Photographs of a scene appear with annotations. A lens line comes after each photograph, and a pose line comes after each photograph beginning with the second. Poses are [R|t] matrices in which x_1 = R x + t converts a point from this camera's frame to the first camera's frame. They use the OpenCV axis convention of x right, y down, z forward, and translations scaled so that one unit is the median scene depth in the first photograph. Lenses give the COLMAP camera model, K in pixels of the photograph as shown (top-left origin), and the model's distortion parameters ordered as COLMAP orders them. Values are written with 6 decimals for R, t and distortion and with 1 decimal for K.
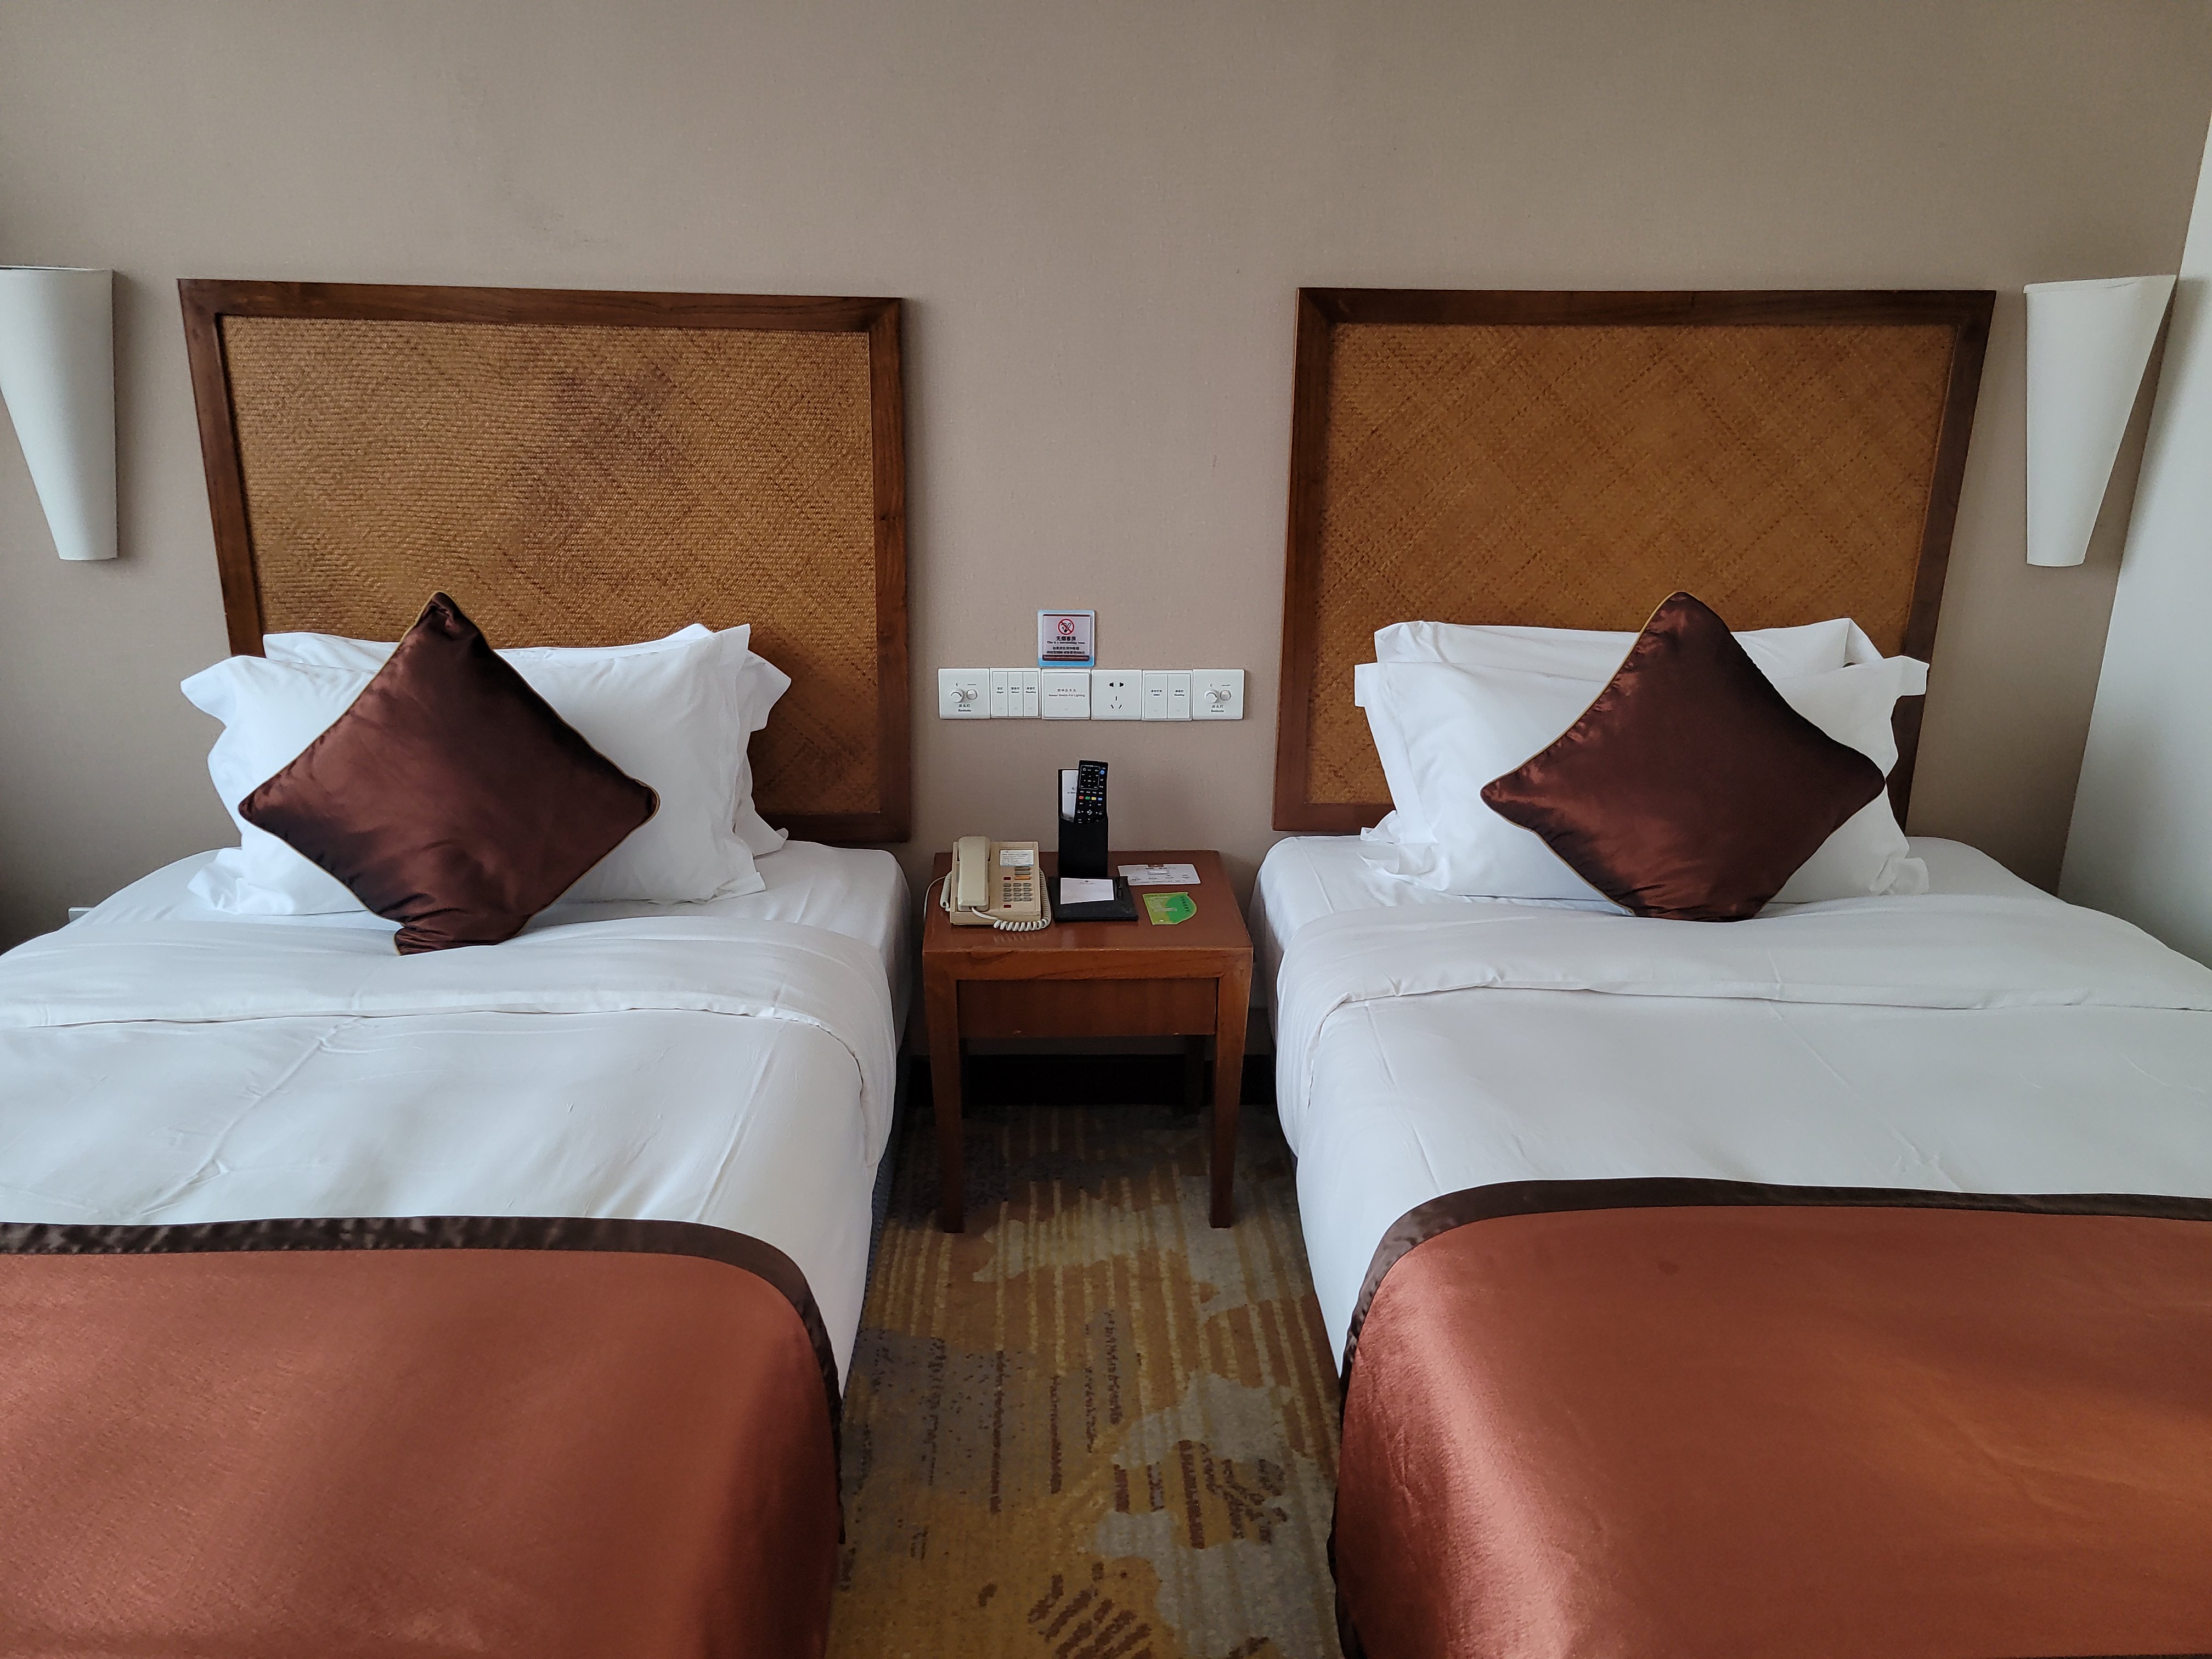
lens RADIAL K [[1694.9, 0, 1106.0], [0, 1694.9, 892.4], [0, 0, 1]] dist [0.035243, -0.001346]
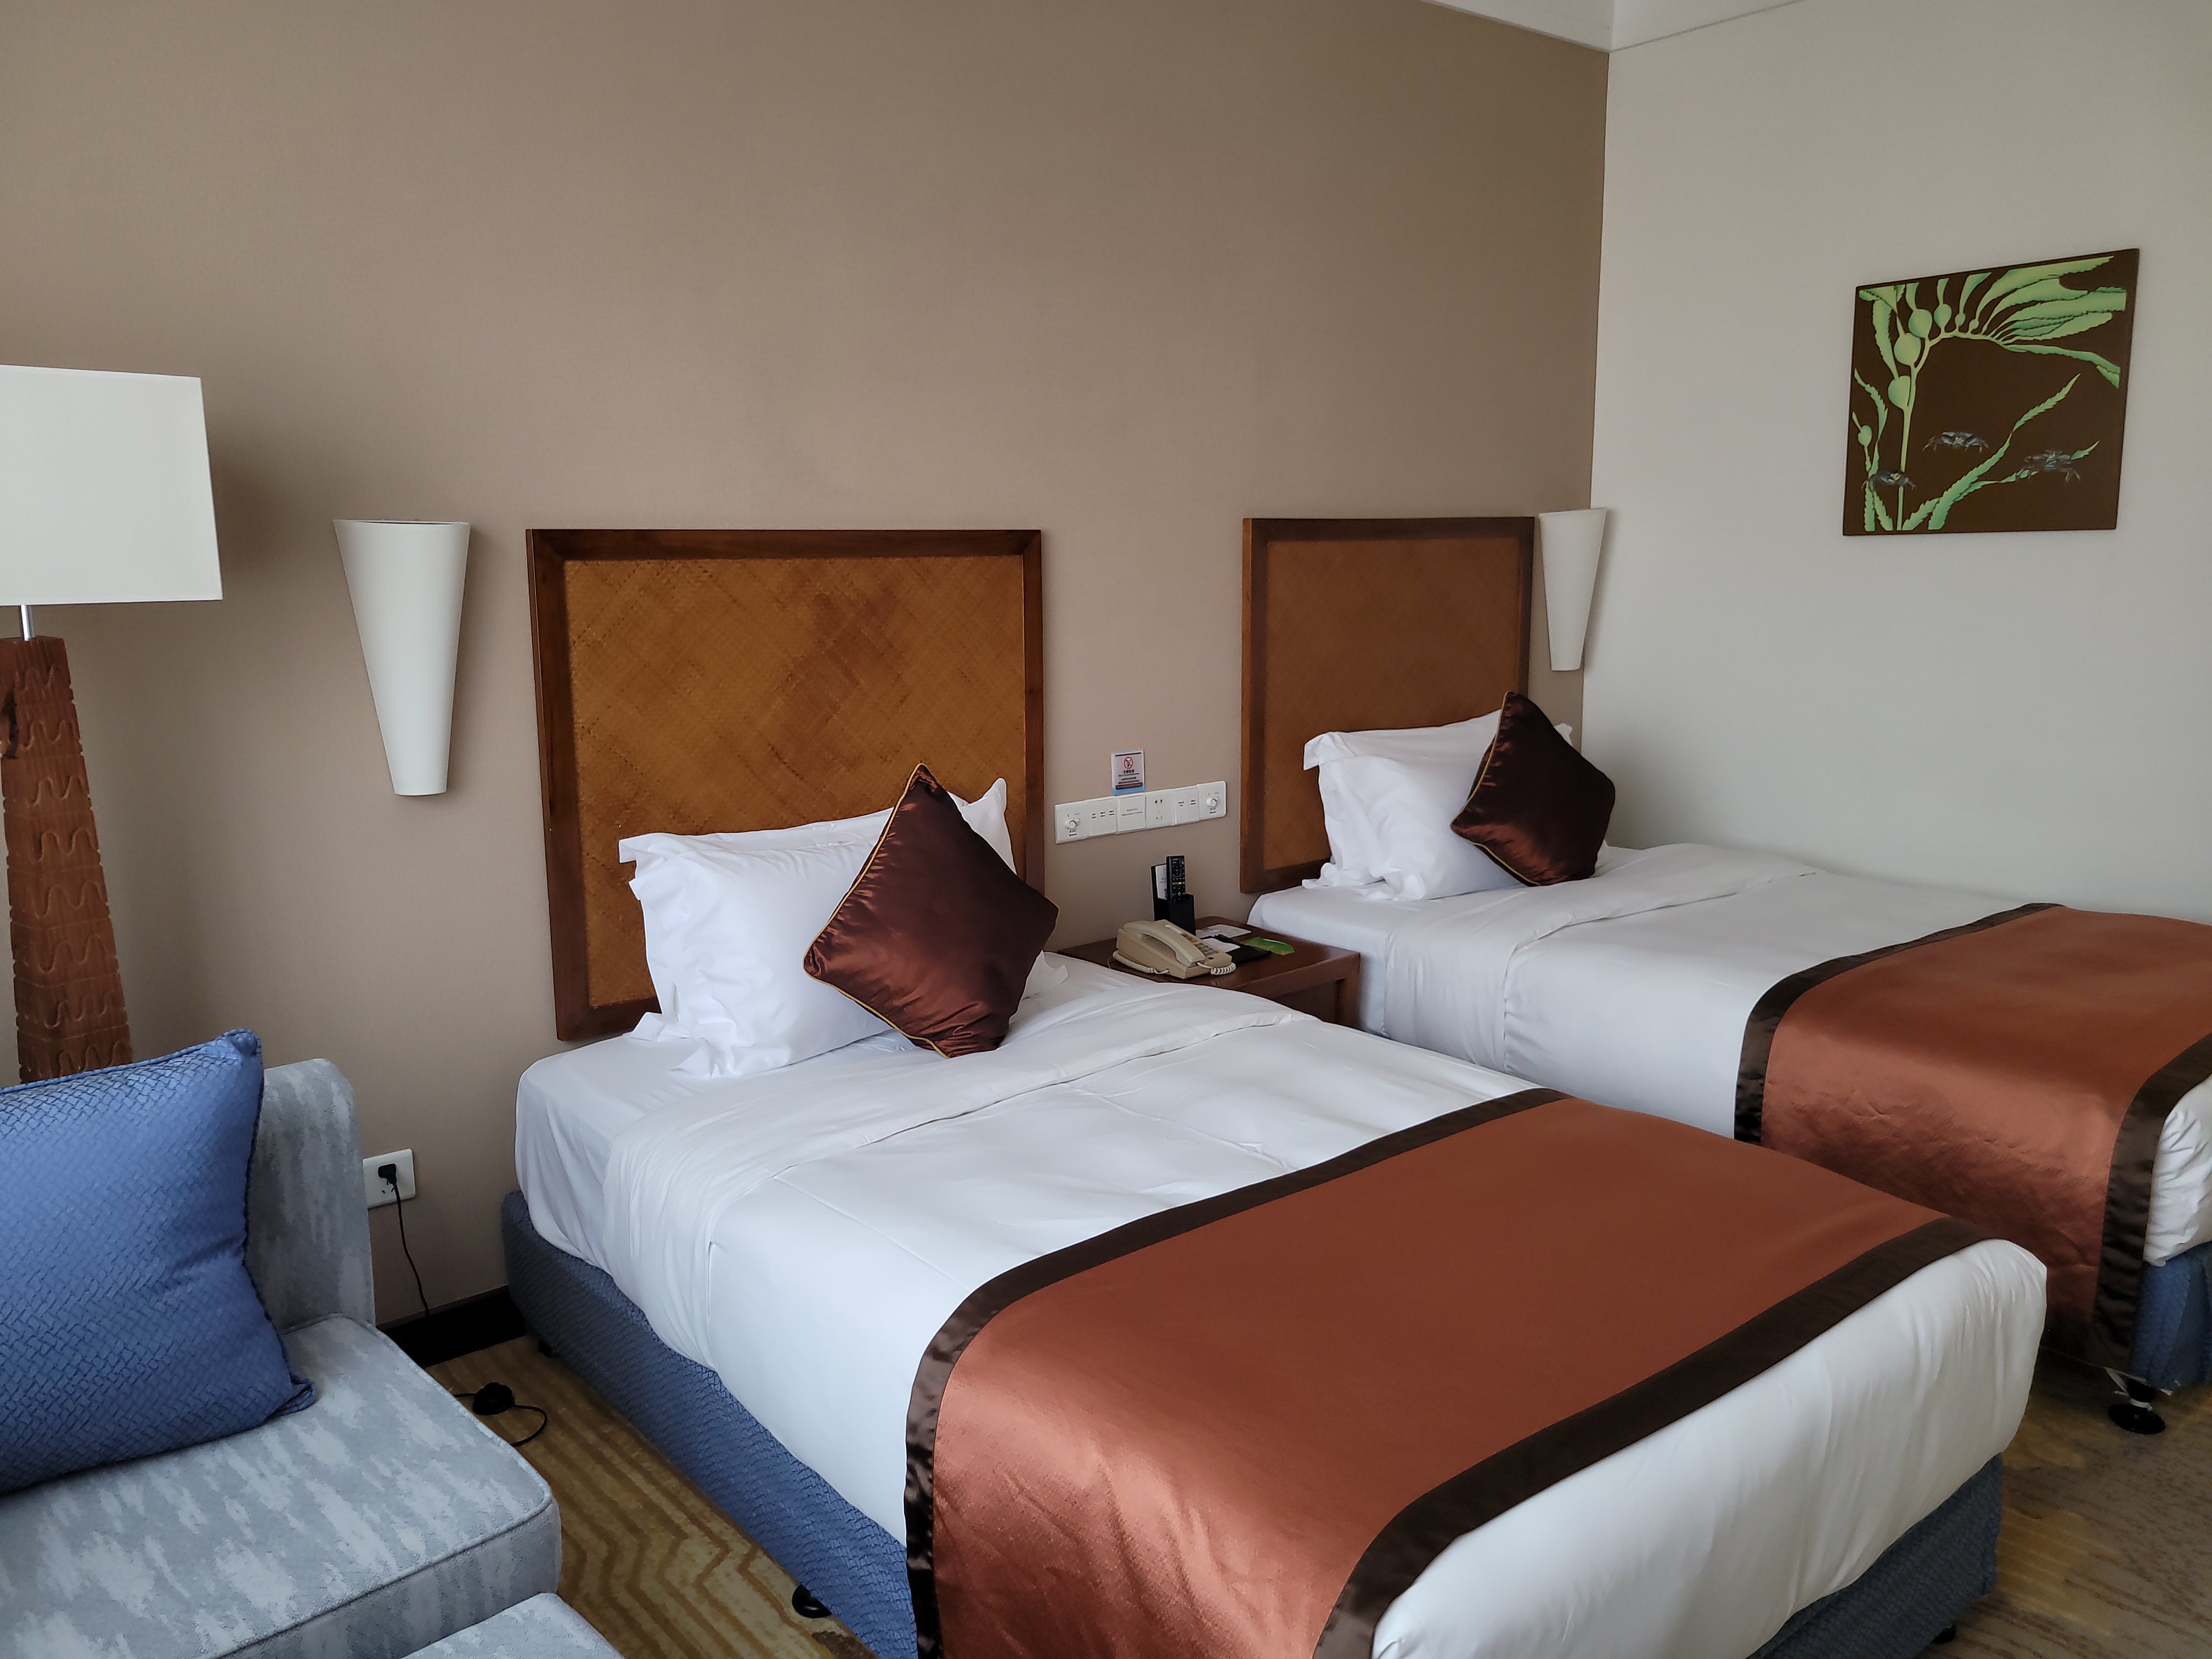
lens RADIAL K [[1662.2, 0, 1106.0], [0, 1662.2, 829.5], [0, 0, 1]] dist [0.032197, 0.000551]
pose [[0.786741, -0.128042, 0.603858, -0.876129], [0.225920, 0.970105, -0.088641, 0.006680], [-0.574455, 0.206161, 0.792148, -0.017347]]
